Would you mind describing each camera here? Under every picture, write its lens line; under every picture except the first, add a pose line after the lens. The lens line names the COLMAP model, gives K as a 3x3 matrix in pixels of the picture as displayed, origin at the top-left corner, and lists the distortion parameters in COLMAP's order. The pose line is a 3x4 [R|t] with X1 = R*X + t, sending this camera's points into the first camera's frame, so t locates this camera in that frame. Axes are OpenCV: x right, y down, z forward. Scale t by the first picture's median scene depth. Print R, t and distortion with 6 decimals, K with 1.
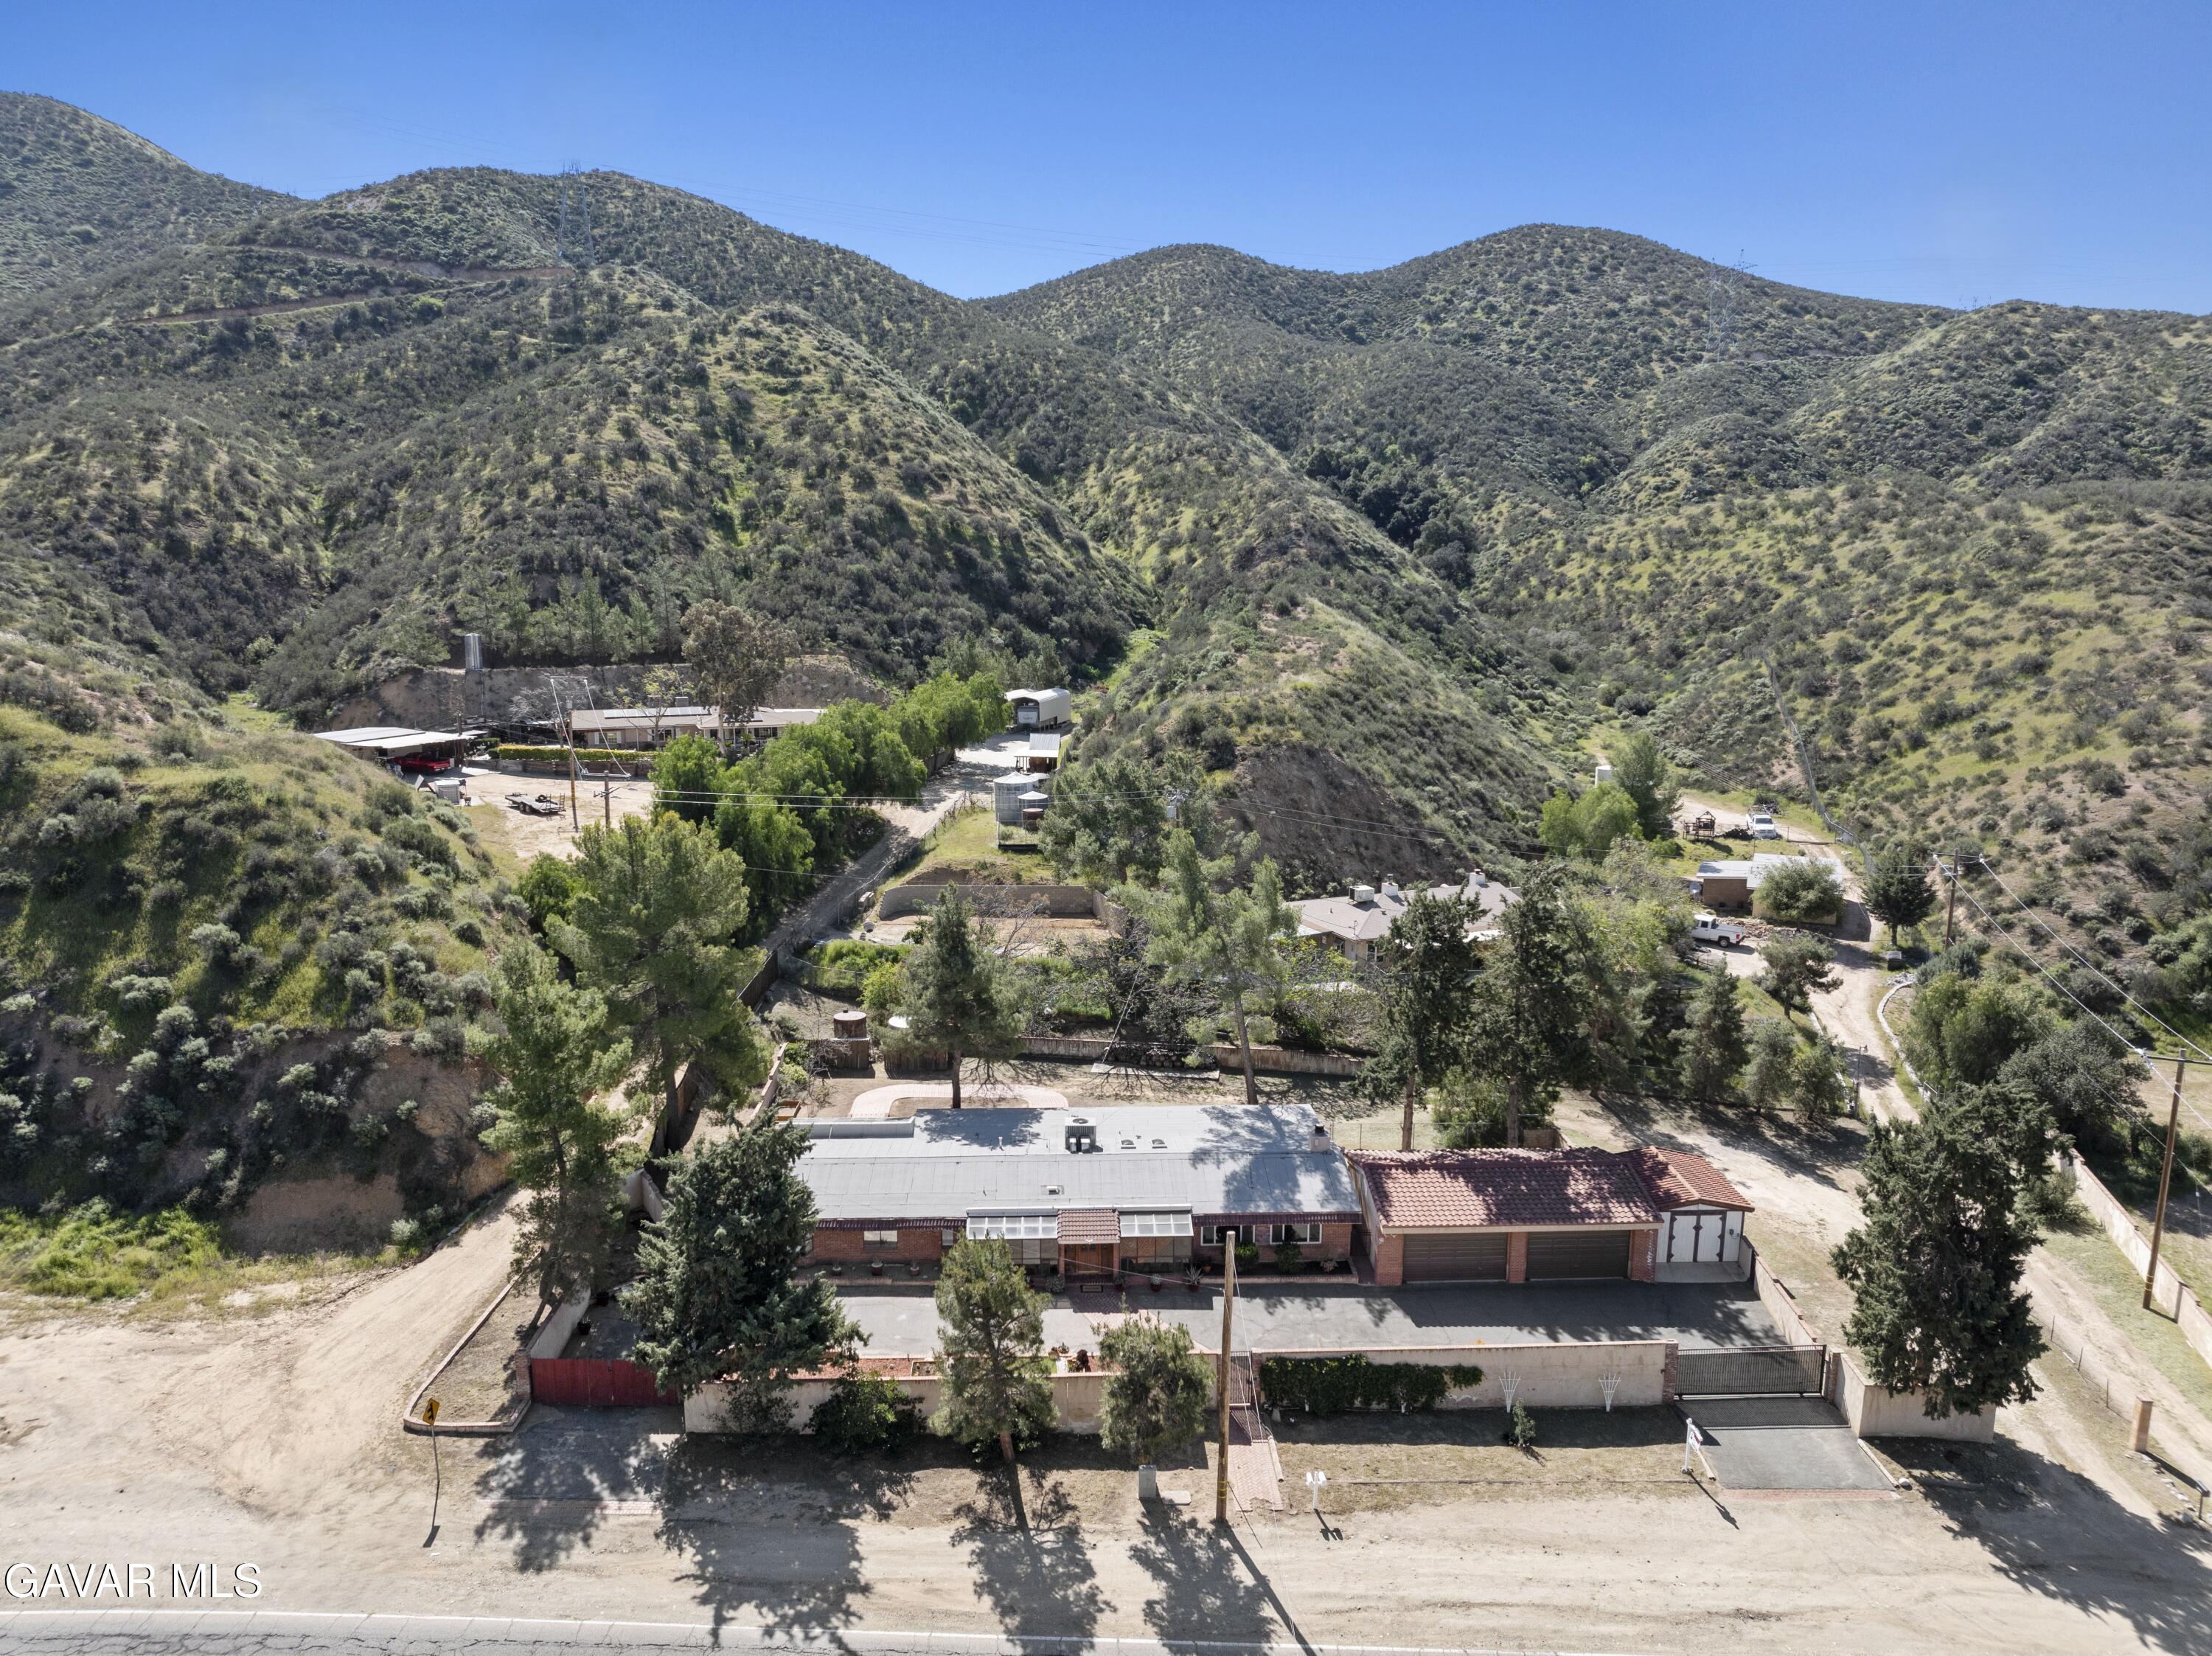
lens RADIAL K [[1556.0, 0, 1106.0], [0, 1556.0, 828.0], [0, 0, 1]] dist [-0.042576, 0.003891]
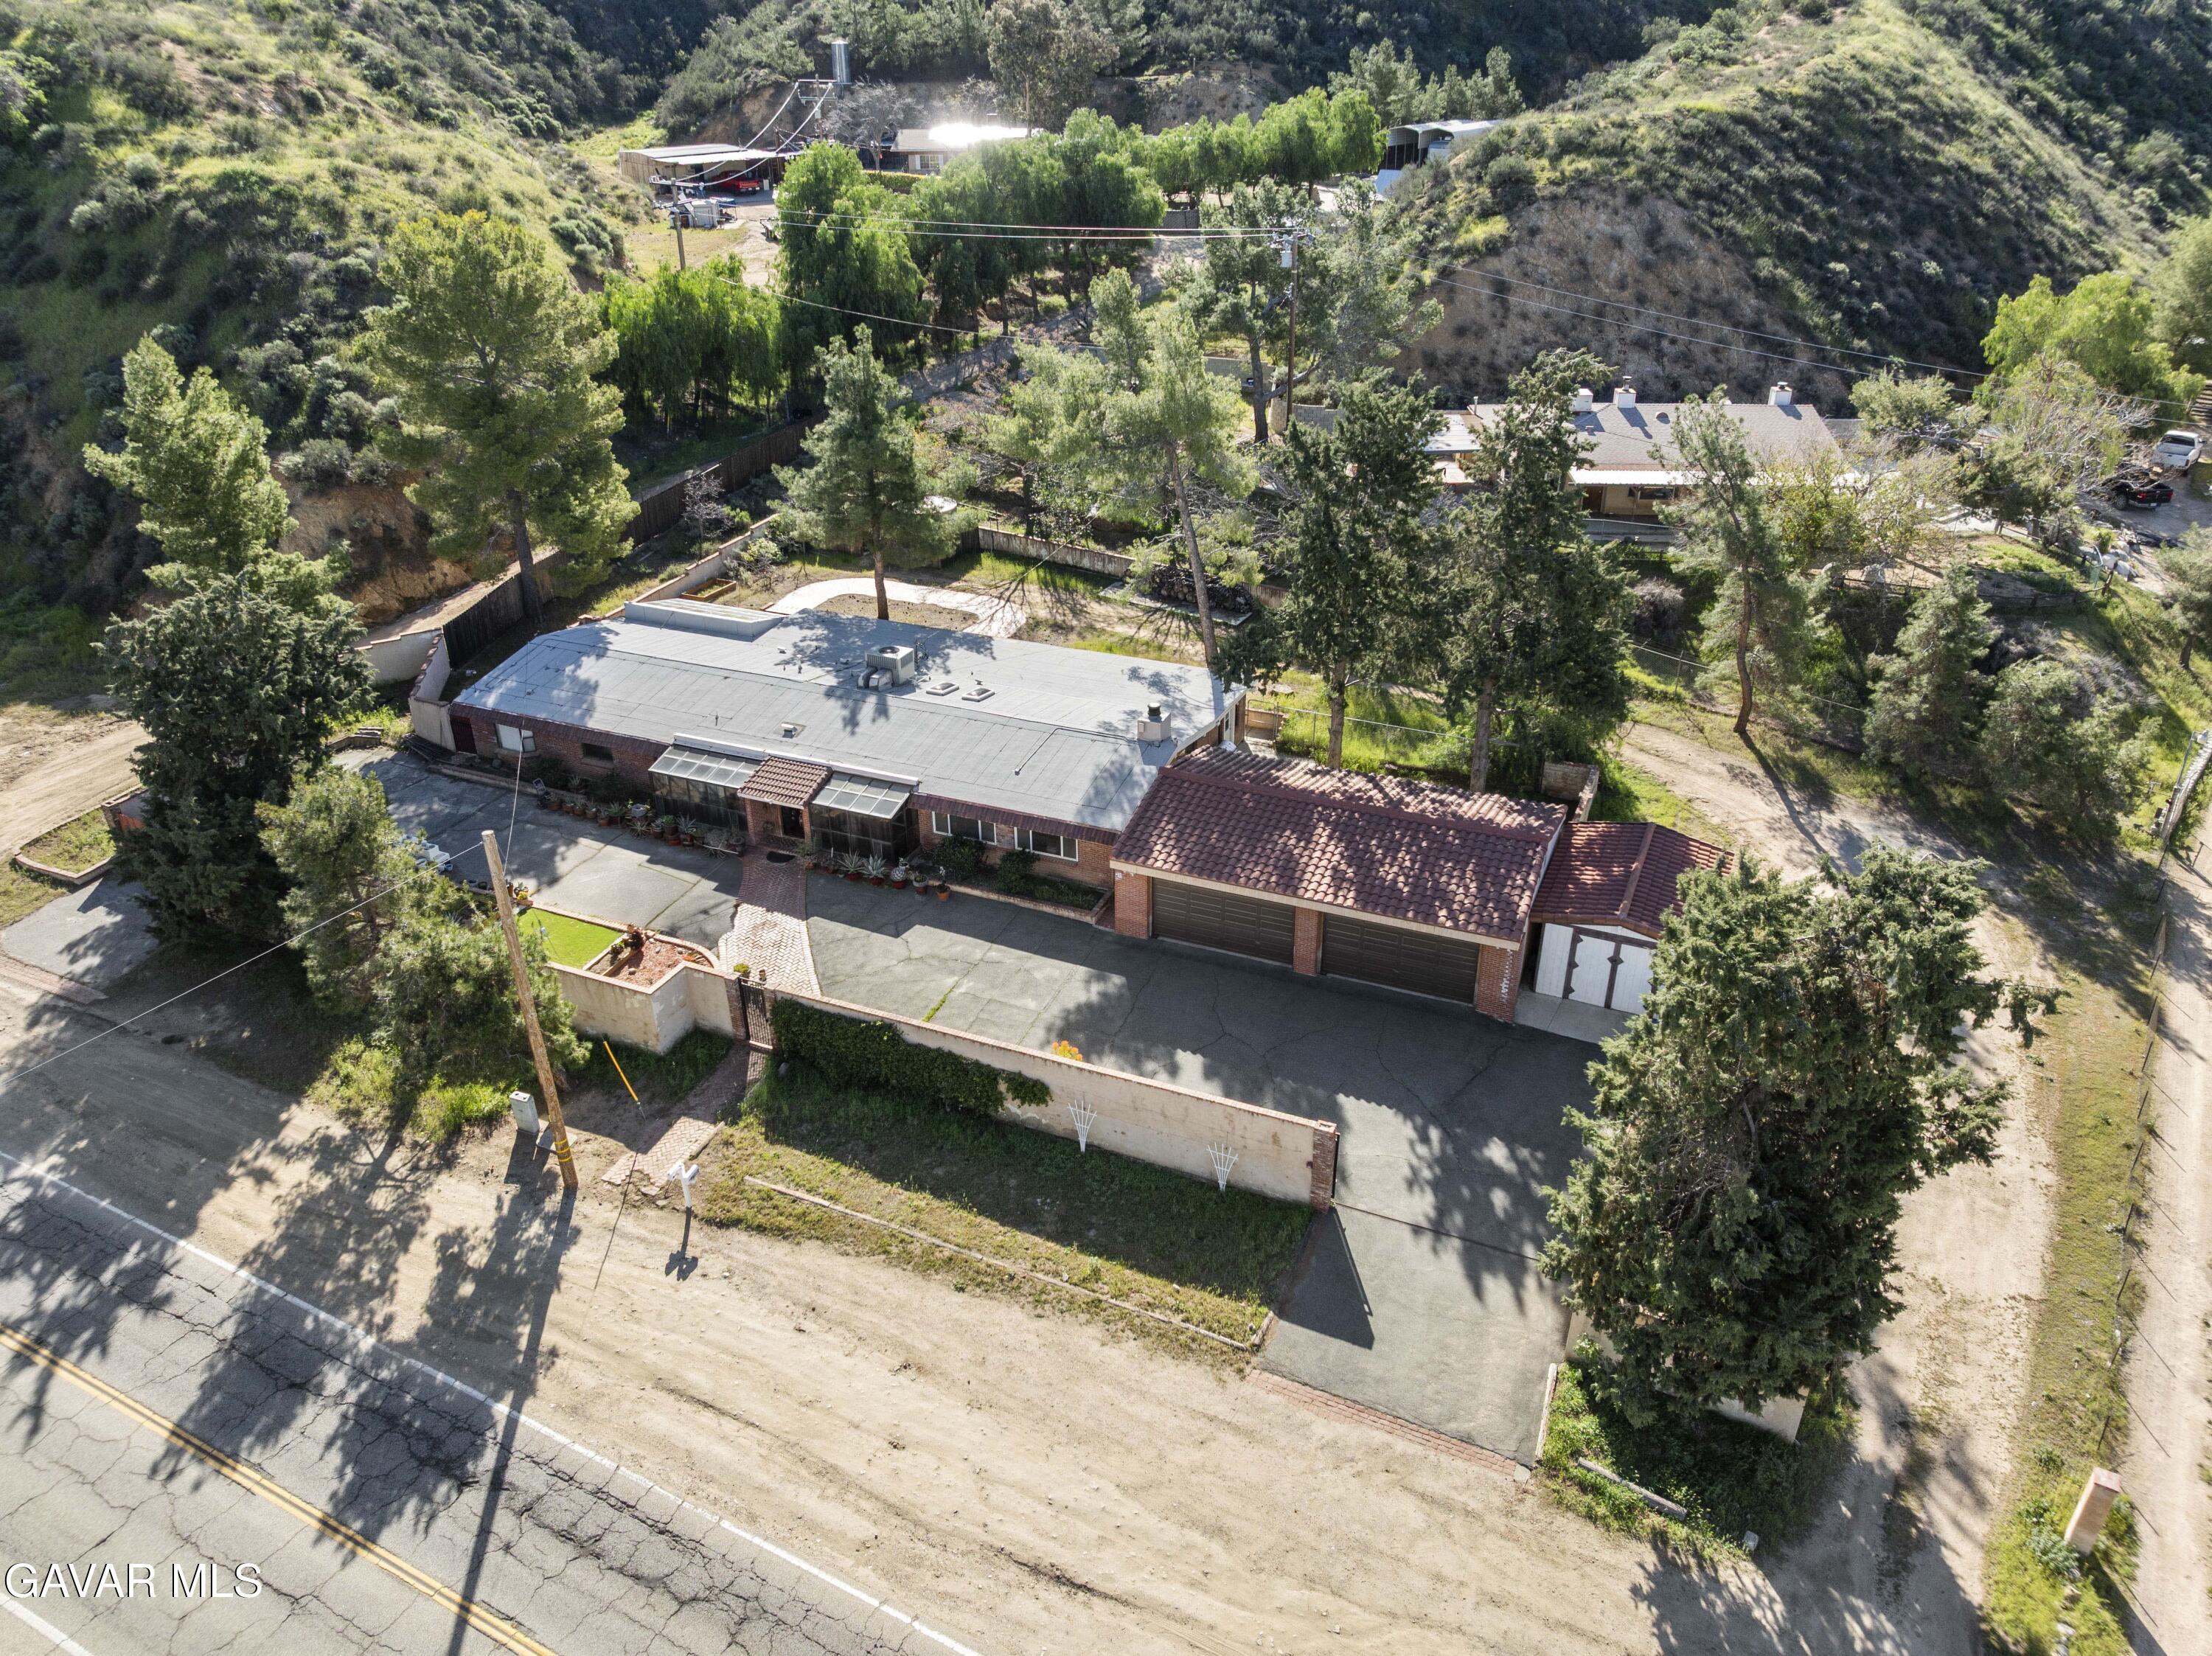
lens RADIAL K [[1557.3, 0, 1107.0], [0, 1557.3, 825.7], [0, 0, 1]] dist [-0.045320, 0.013783]
pose [[0.902132, 0.191993, -0.386390, 0.165807], [-0.060217, 0.942800, 0.327875, 0.003893], [0.427238, -0.272519, 0.862091, 0.144458]]
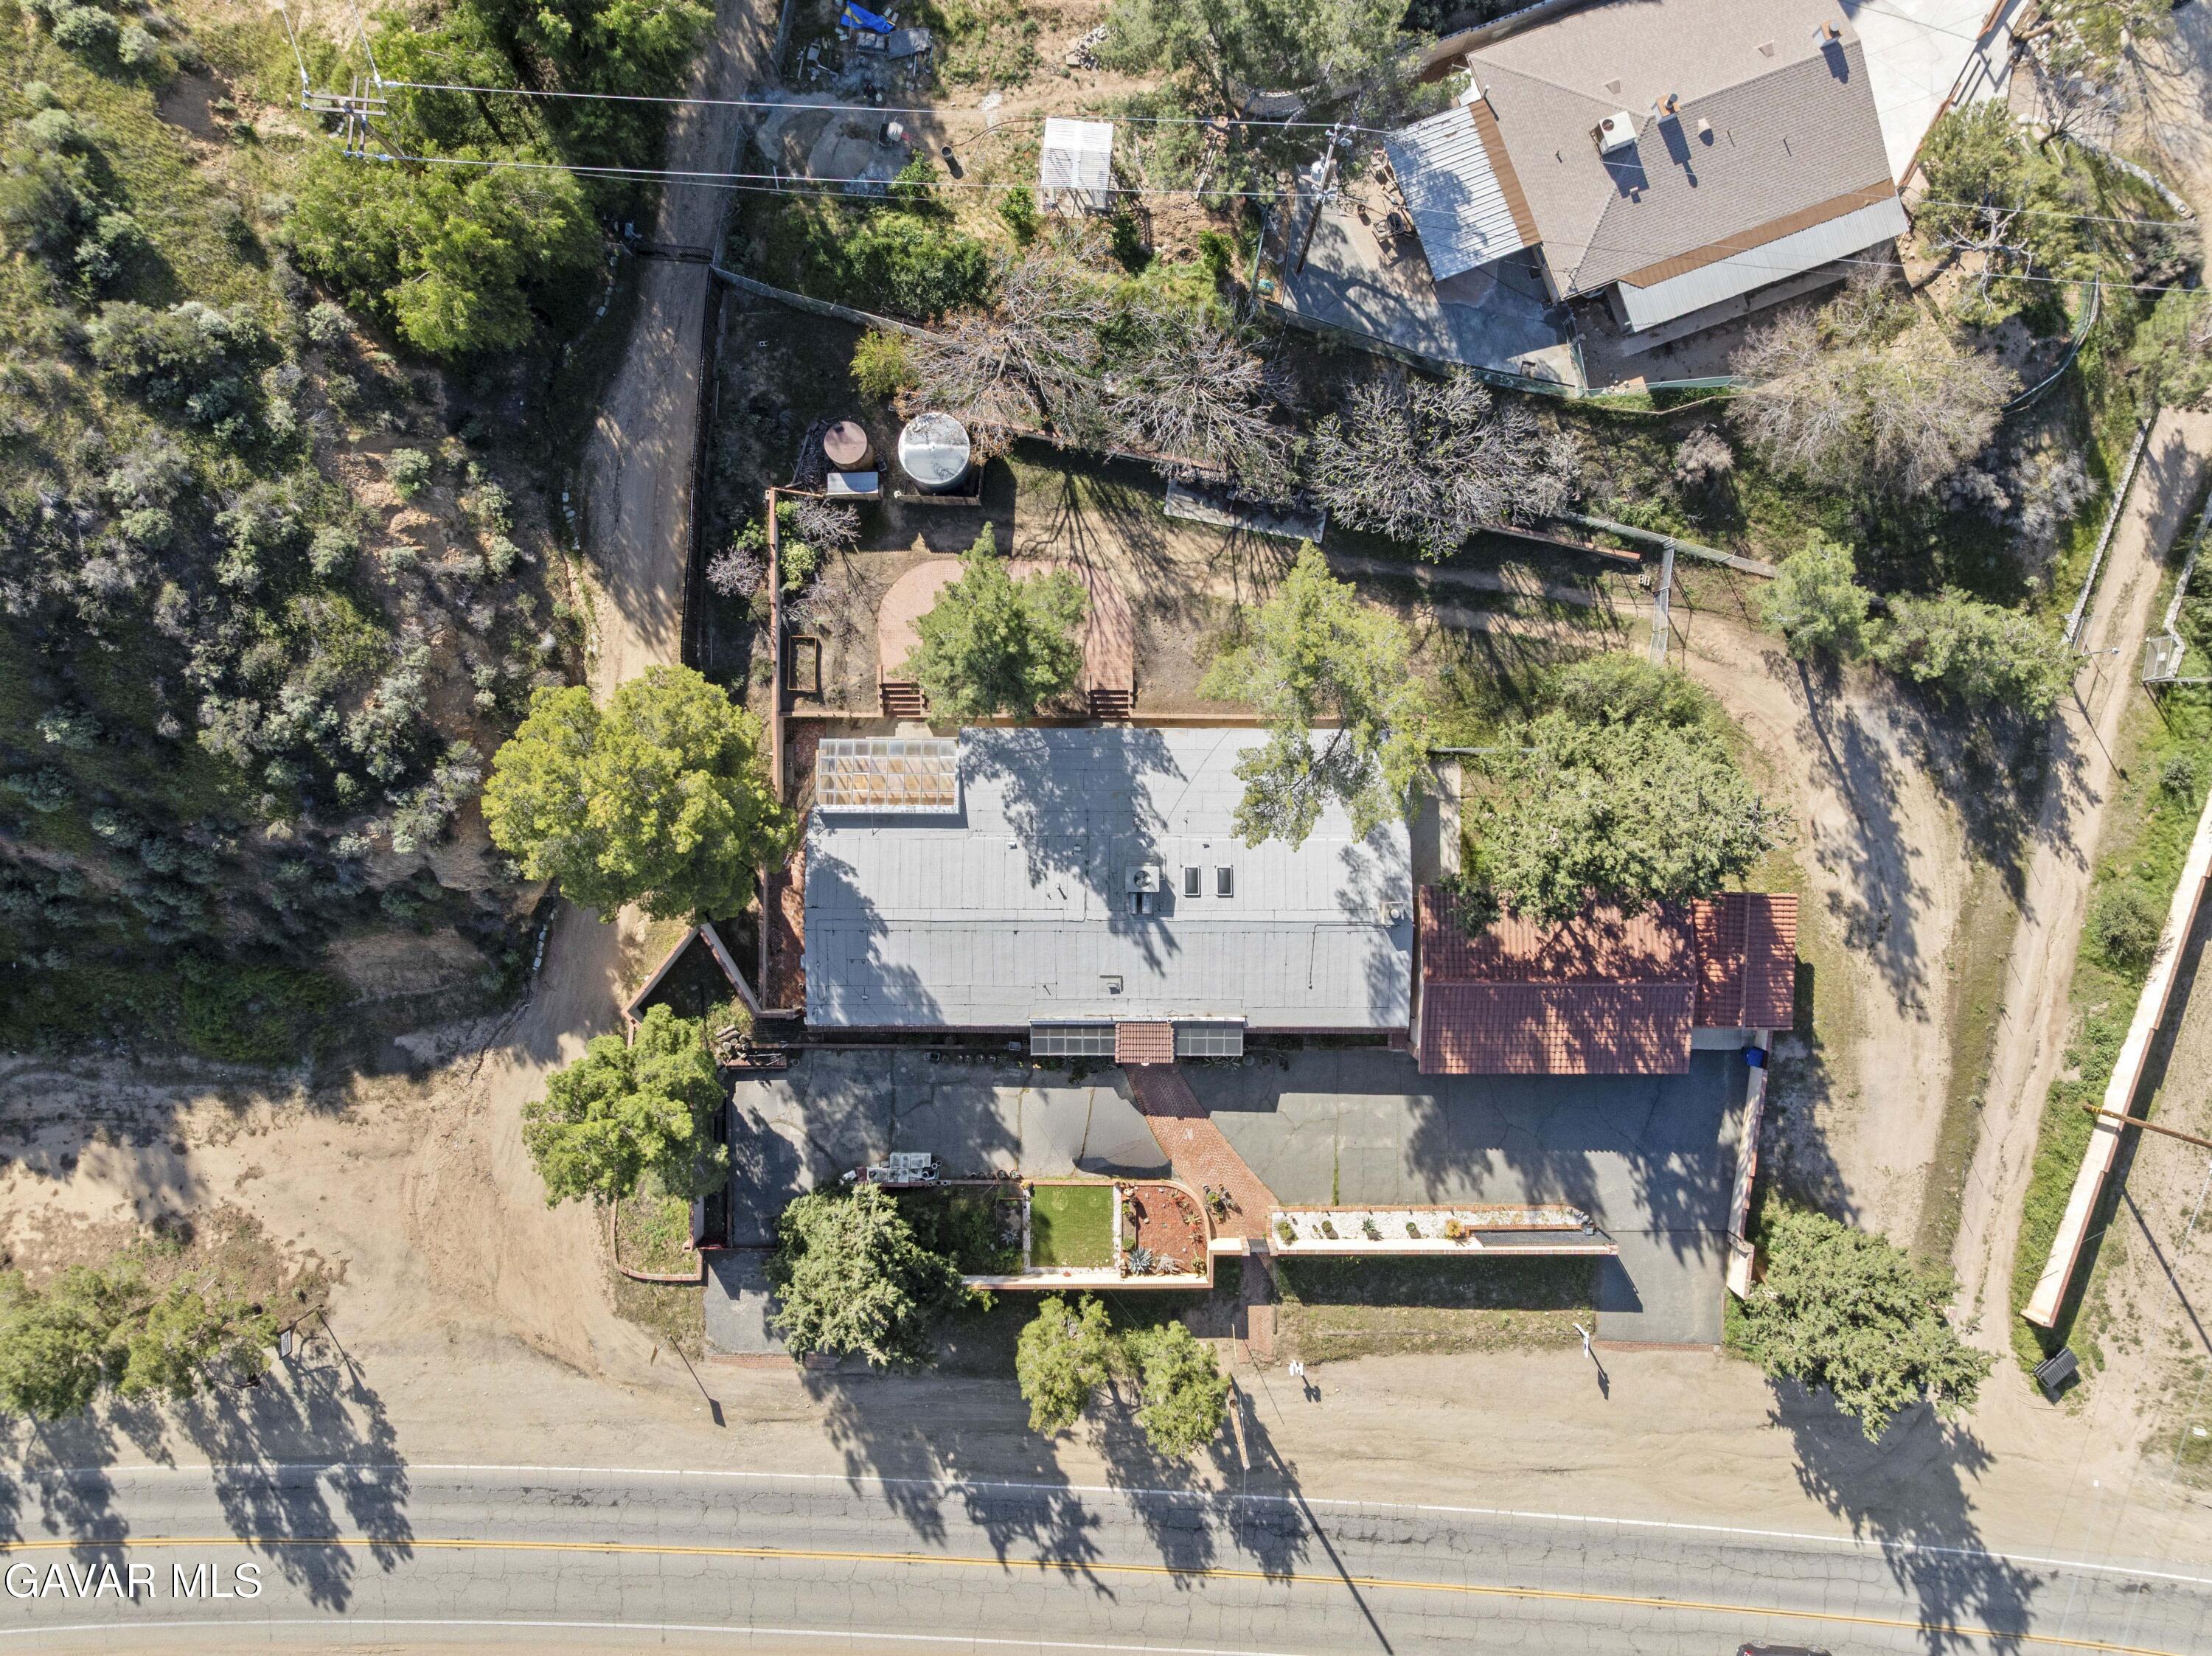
lens RADIAL K [[1573.8, 0, 1100.6], [0, 1573.8, 816.8], [0, 0, 1]] dist [-0.040768, 0.011499]
pose [[0.999159, 0.040773, -0.004278, -0.016207], [-0.002700, 0.169559, 0.985516, -0.309486], [0.040908, -0.984676, 0.169527, 0.362091]]
